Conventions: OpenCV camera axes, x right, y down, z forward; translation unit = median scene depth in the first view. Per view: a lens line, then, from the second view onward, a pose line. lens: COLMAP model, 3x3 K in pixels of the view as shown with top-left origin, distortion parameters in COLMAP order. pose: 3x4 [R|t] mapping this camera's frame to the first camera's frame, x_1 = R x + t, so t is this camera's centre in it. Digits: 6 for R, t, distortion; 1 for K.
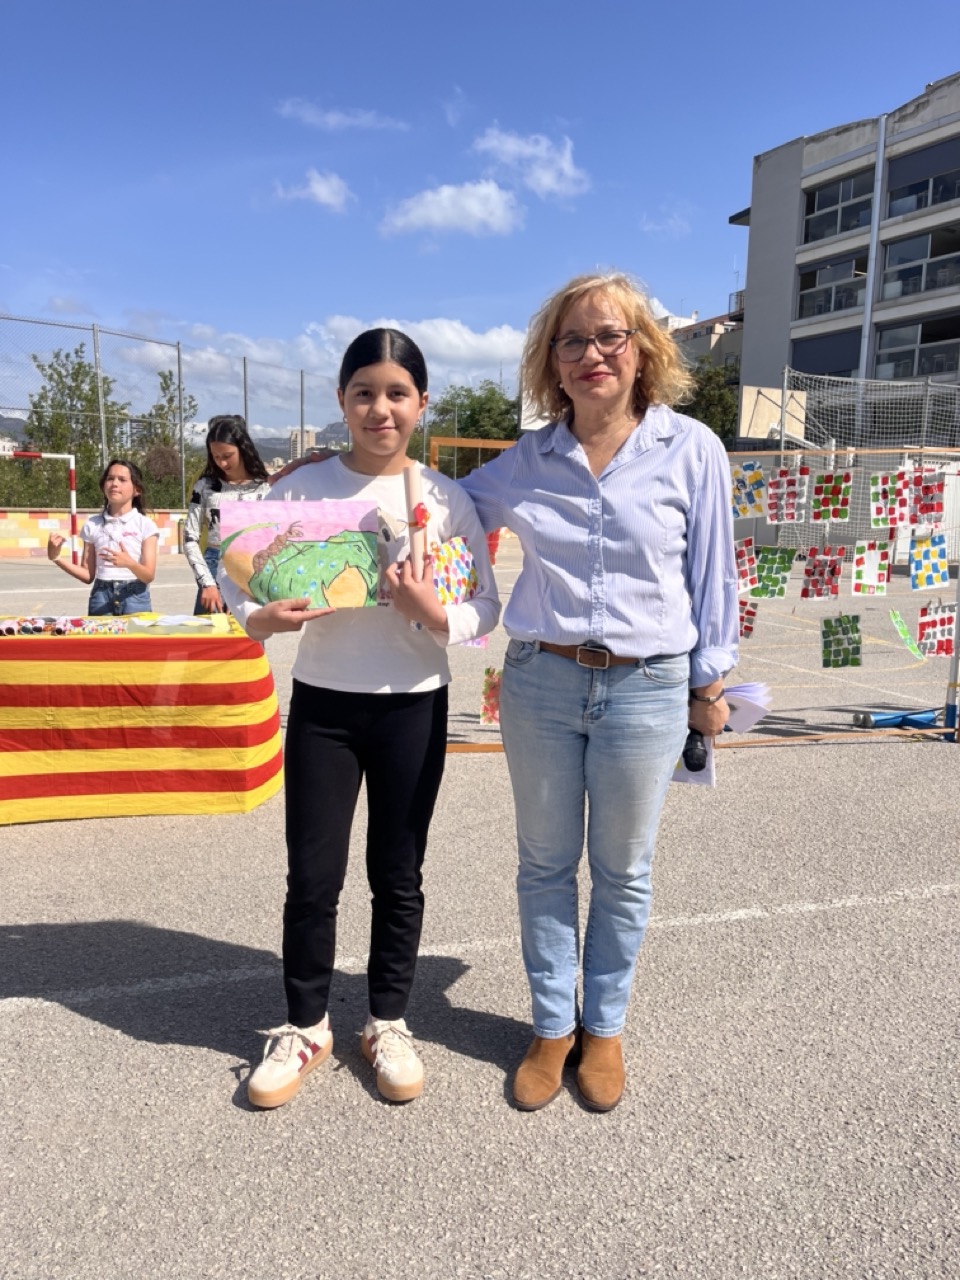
lens RADIAL K [[974.6, 0, 481.5], [0, 974.6, 641.0], [0, 0, 1]] dist [0.059157, -0.073406]
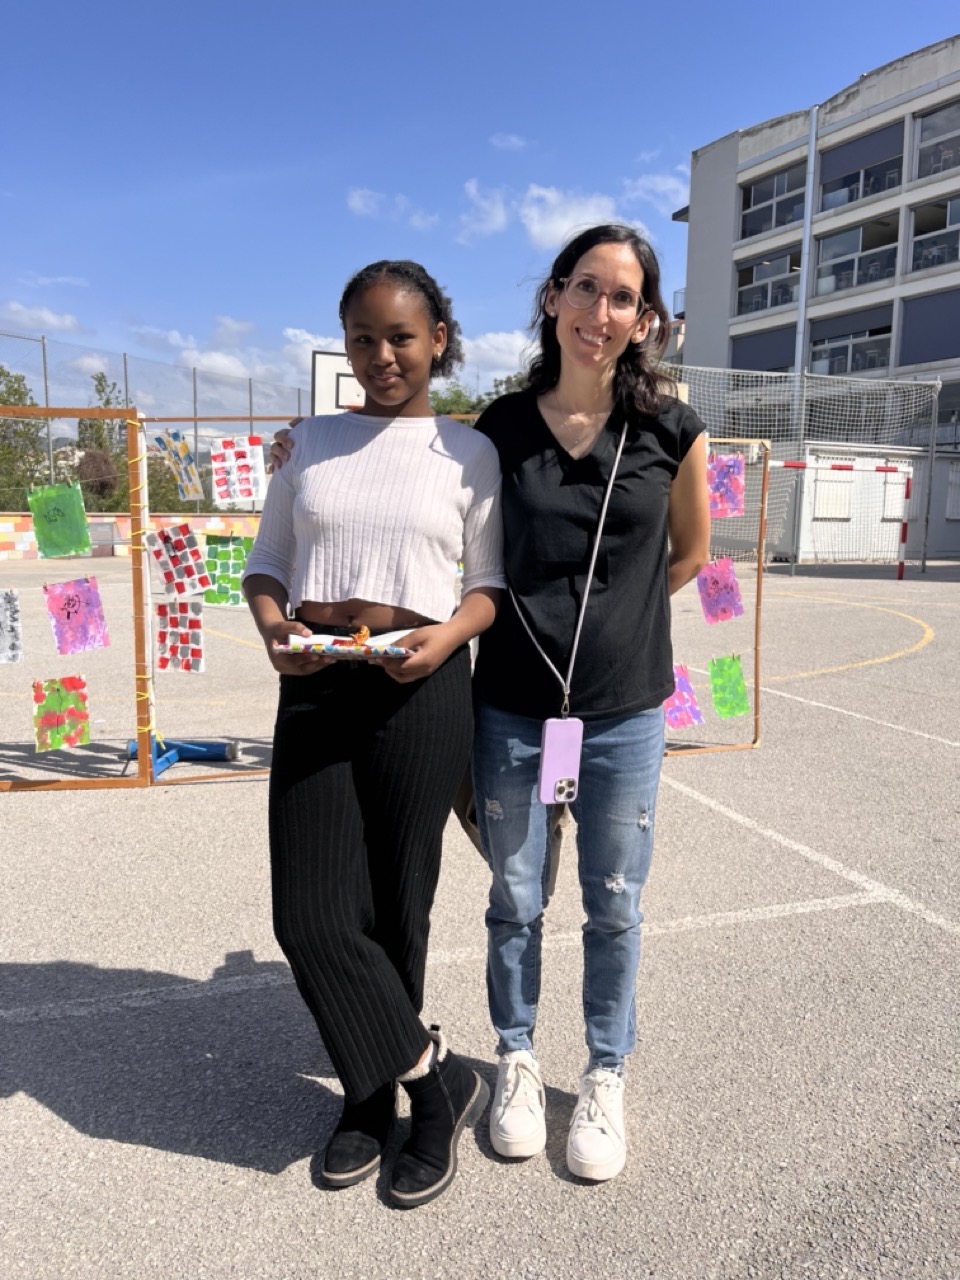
lens RADIAL K [[974.6, 0, 484.0], [0, 974.6, 637.8], [0, 0, 1]] dist [0.059157, -0.073406]
pose [[0.999937, -0.008487, 0.007314, 0.070014], [0.008541, 0.999937, -0.007306, -0.000581], [-0.007251, 0.007368, 0.999947, 0.026072]]
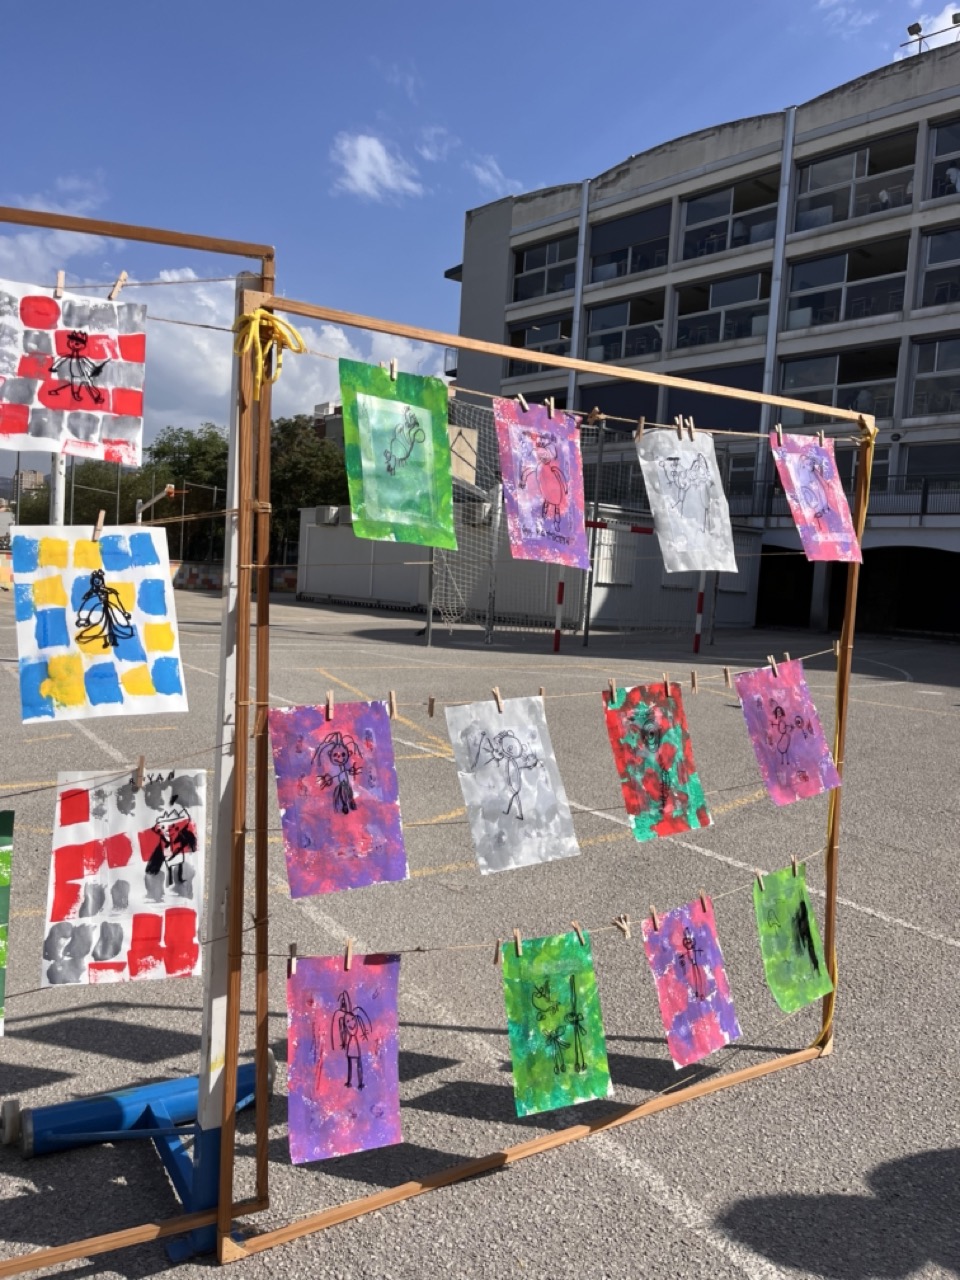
lens RADIAL K [[974.6, 0, 482.7], [0, 974.6, 628.9], [0, 0, 1]] dist [0.059157, -0.073406]
pose [[0.967784, 0.023198, 0.250713, 0.070234], [-0.005067, 0.997339, -0.072723, -0.008841], [-0.251733, 0.069110, 0.965326, 0.101363]]
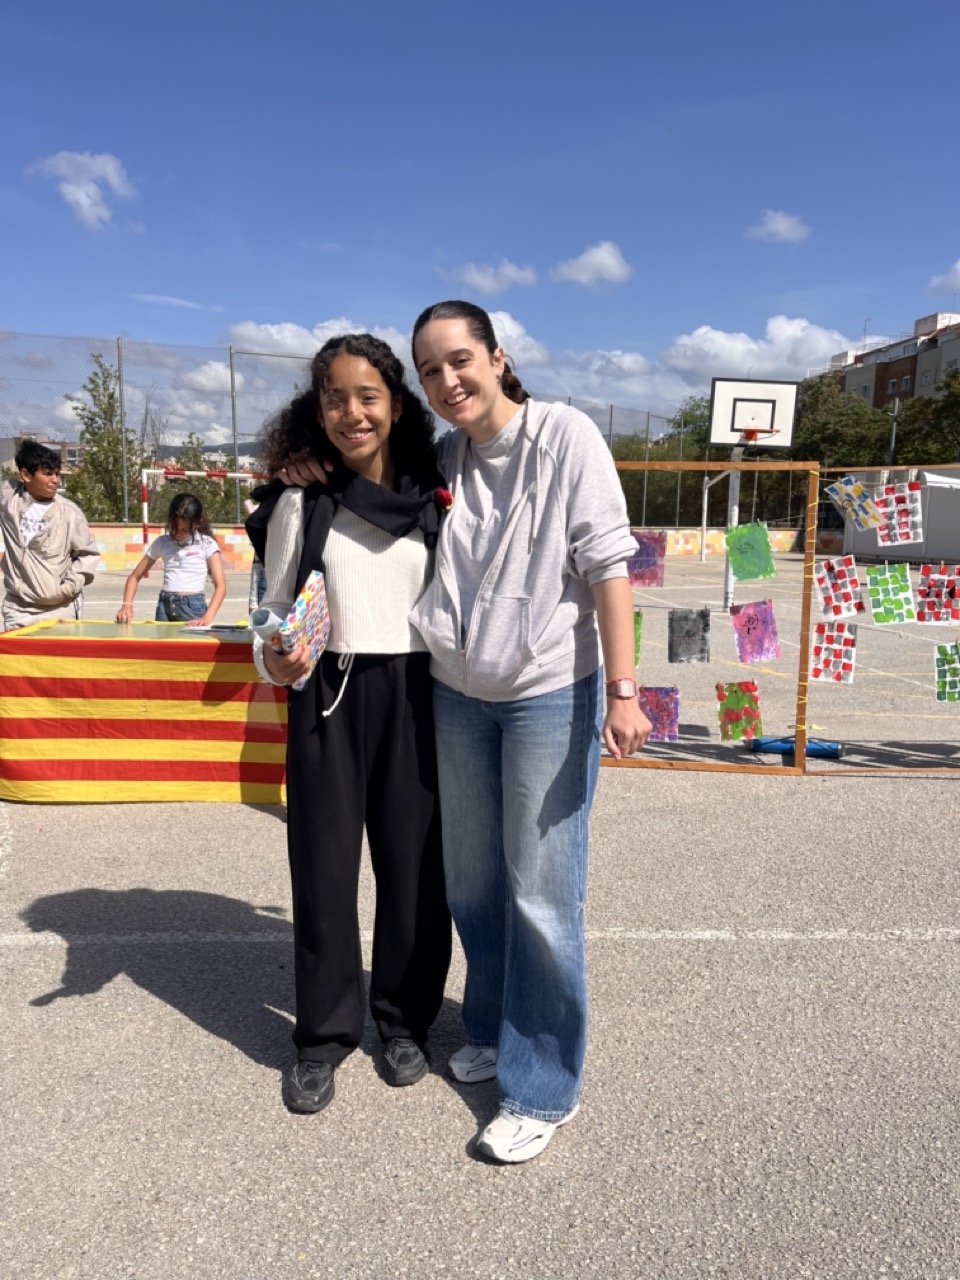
lens RADIAL K [[974.6, 0, 473.6], [0, 974.6, 650.8], [0, 0, 1]] dist [0.059157, -0.073406]
pose [[0.968496, 0.030984, -0.247095, 0.021598], [-0.032083, 0.999485, -0.000420, -0.000281], [0.246955, 0.008334, 0.968991, -0.002582]]
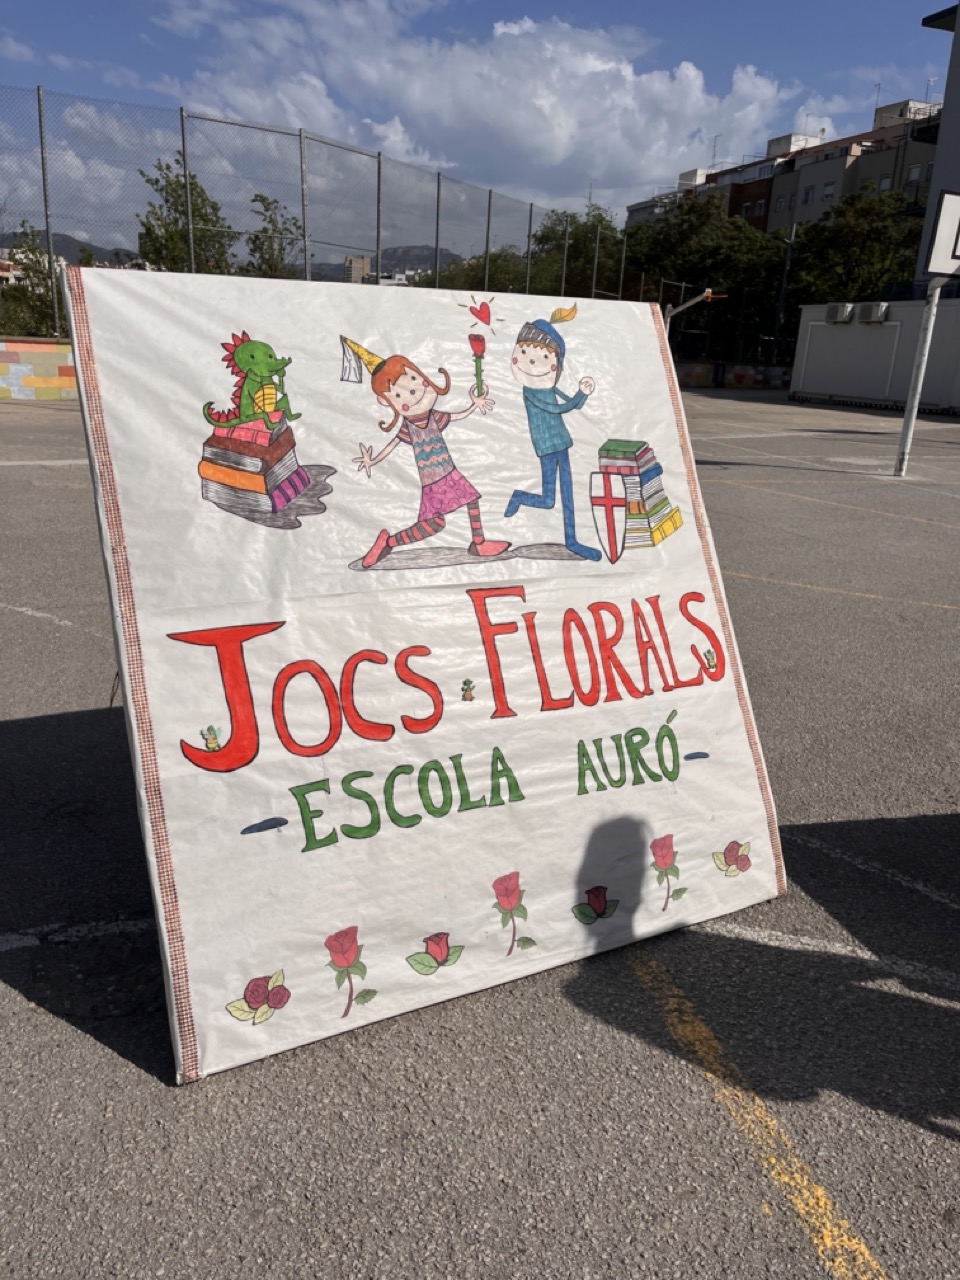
lens RADIAL K [[974.6, 0, 499.9], [0, 974.6, 651.2], [0, 0, 1]] dist [0.059157, -0.073406]
pose [[0.998970, 0.035628, -0.028082, -0.102373], [-0.030475, 0.985595, 0.166356, -0.011341], [0.033605, -0.165329, 0.985666, 0.046455]]
